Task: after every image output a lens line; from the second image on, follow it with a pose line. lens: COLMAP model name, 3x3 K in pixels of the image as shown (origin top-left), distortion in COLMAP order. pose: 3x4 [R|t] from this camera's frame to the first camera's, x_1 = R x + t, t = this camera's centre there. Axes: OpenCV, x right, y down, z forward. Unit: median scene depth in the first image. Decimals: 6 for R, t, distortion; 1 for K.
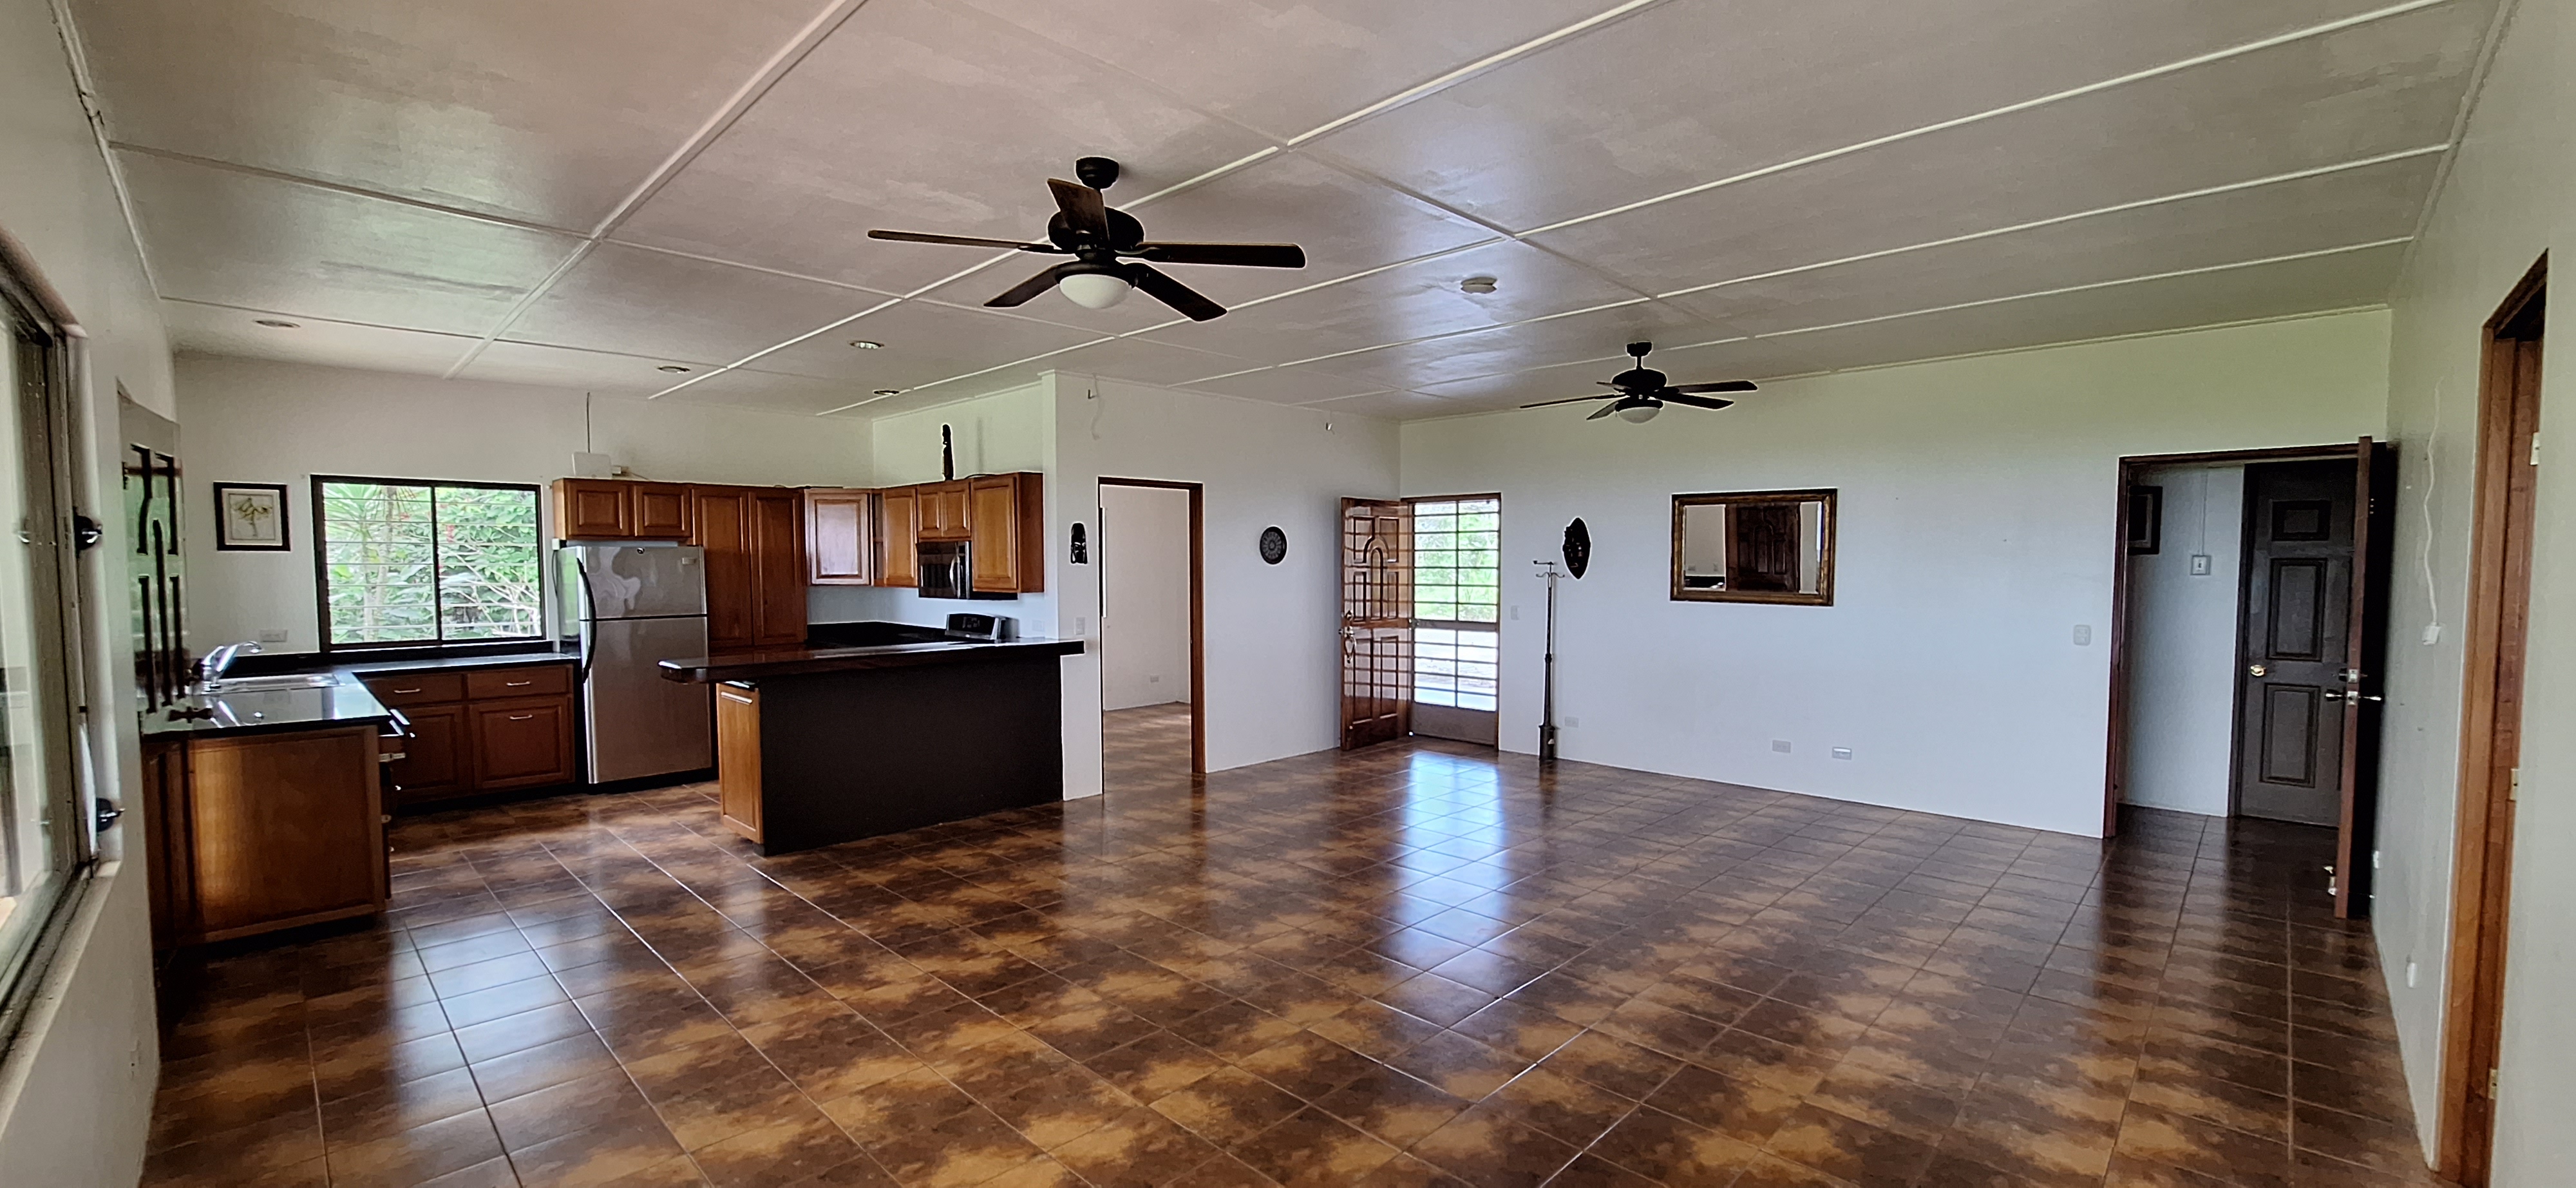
lens RADIAL K [[1020.1, 0, 1275.1], [0, 1020.1, 615.4], [0, 0, 1]] dist [-0.000781, 0.000020]
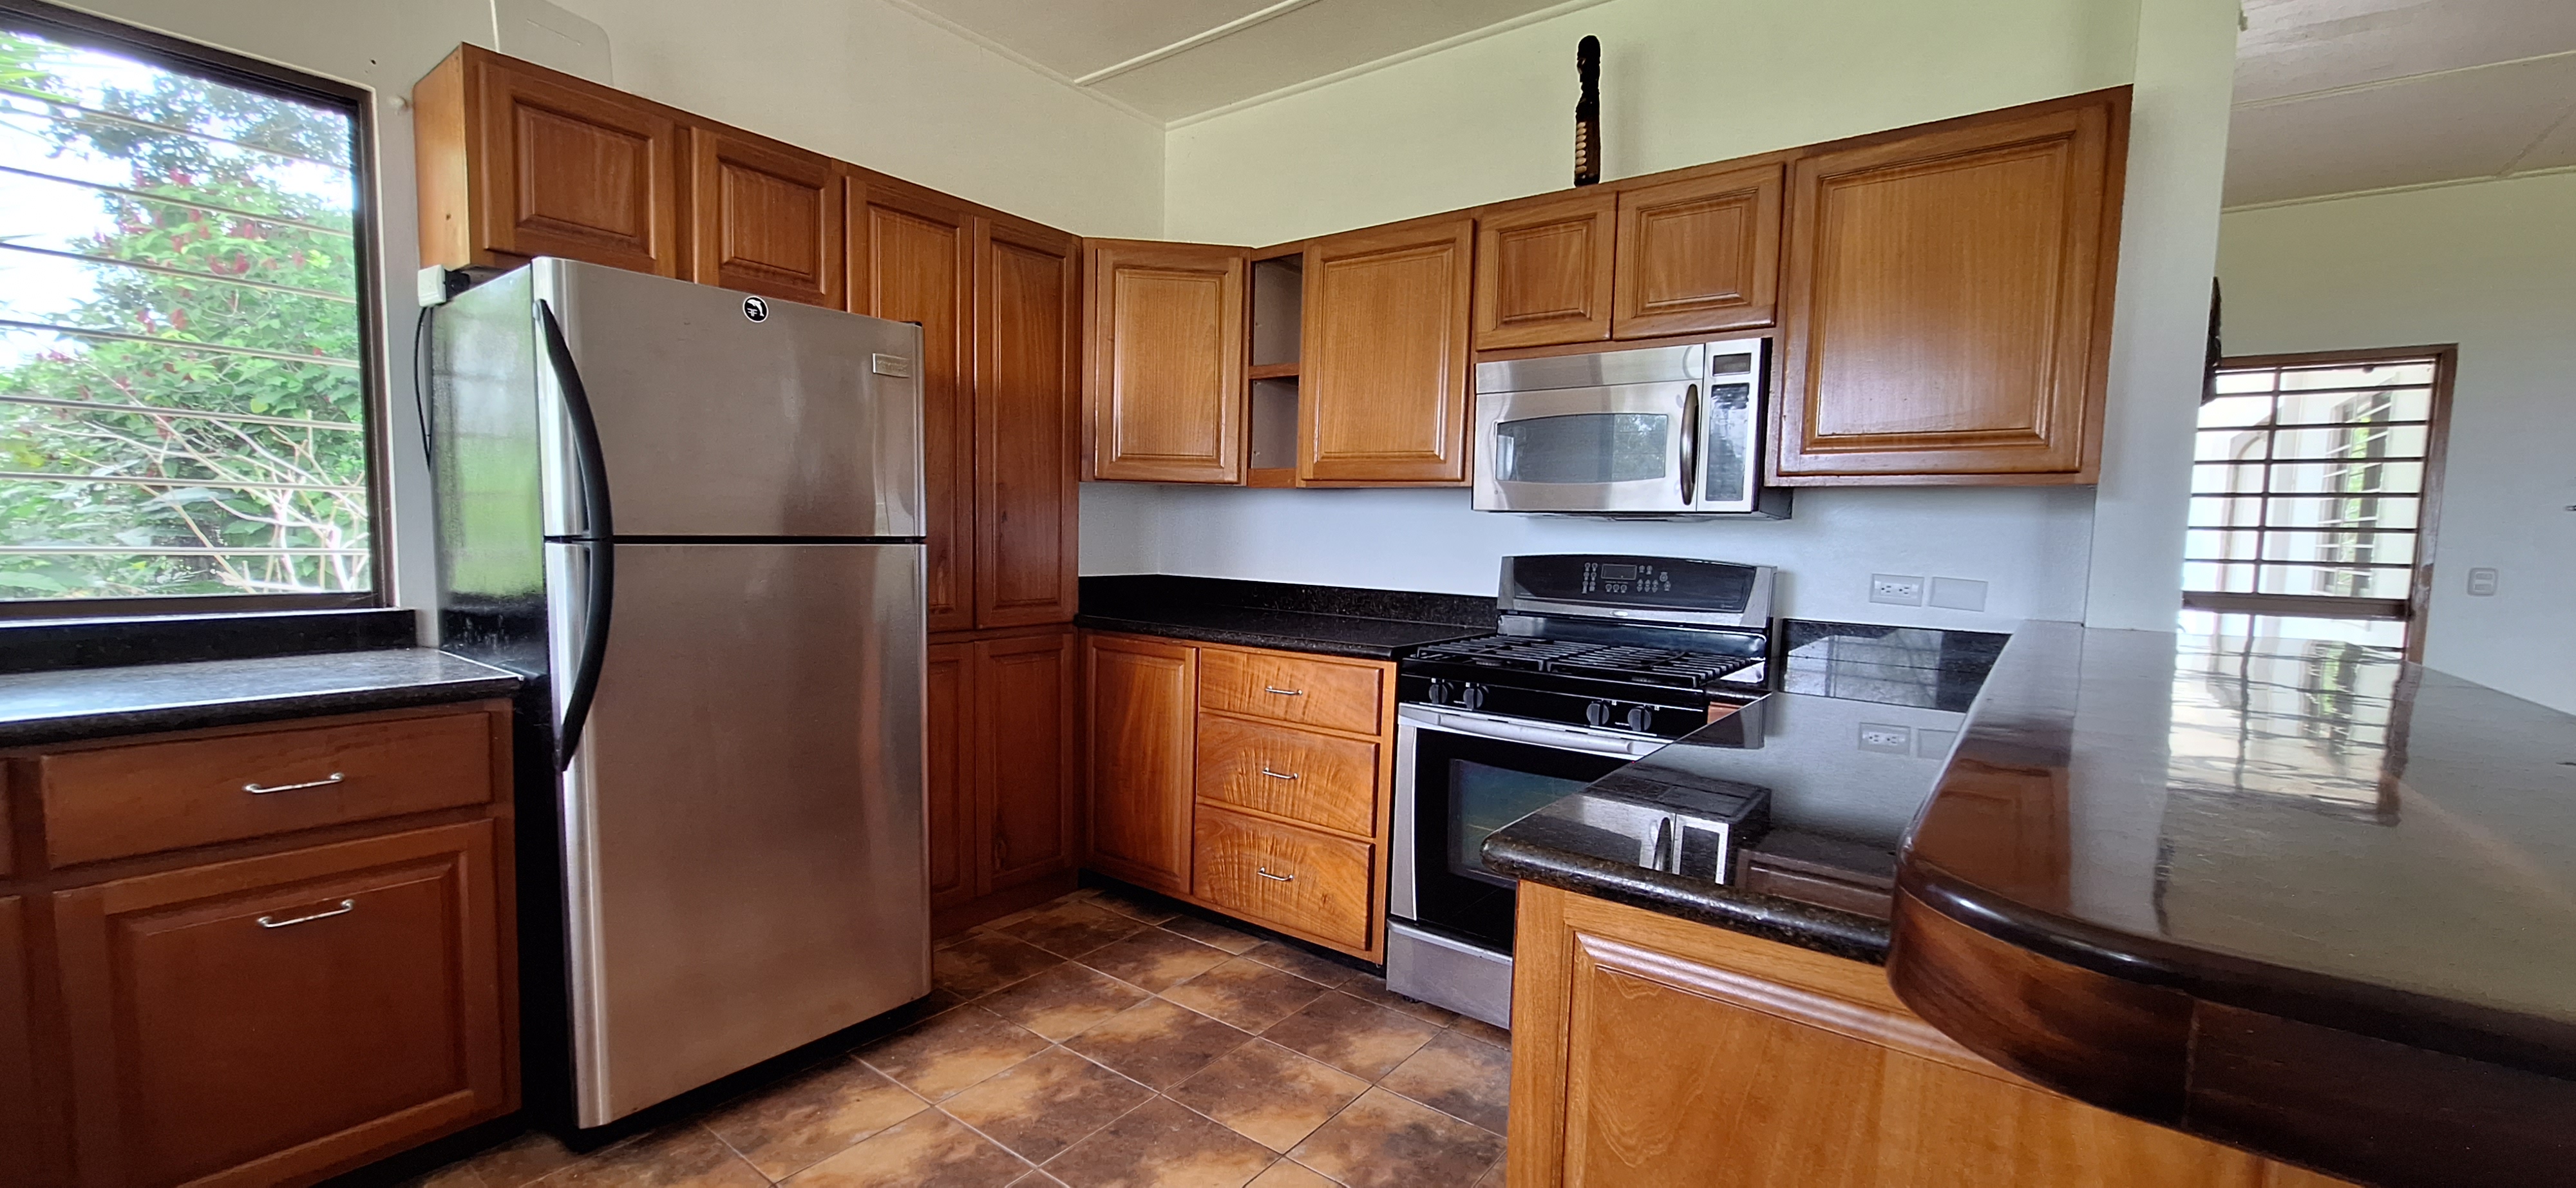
lens RADIAL K [[1048.2, 0, 1276.7], [0, 1048.2, 611.6], [0, 0, 1]] dist [-0.000604, -0.000133]
pose [[0.992872, 0.017304, 0.117923, -0.489190], [-0.020067, 0.999550, 0.022282, 0.013469], [-0.117484, -0.024490, 0.992773, 0.658138]]
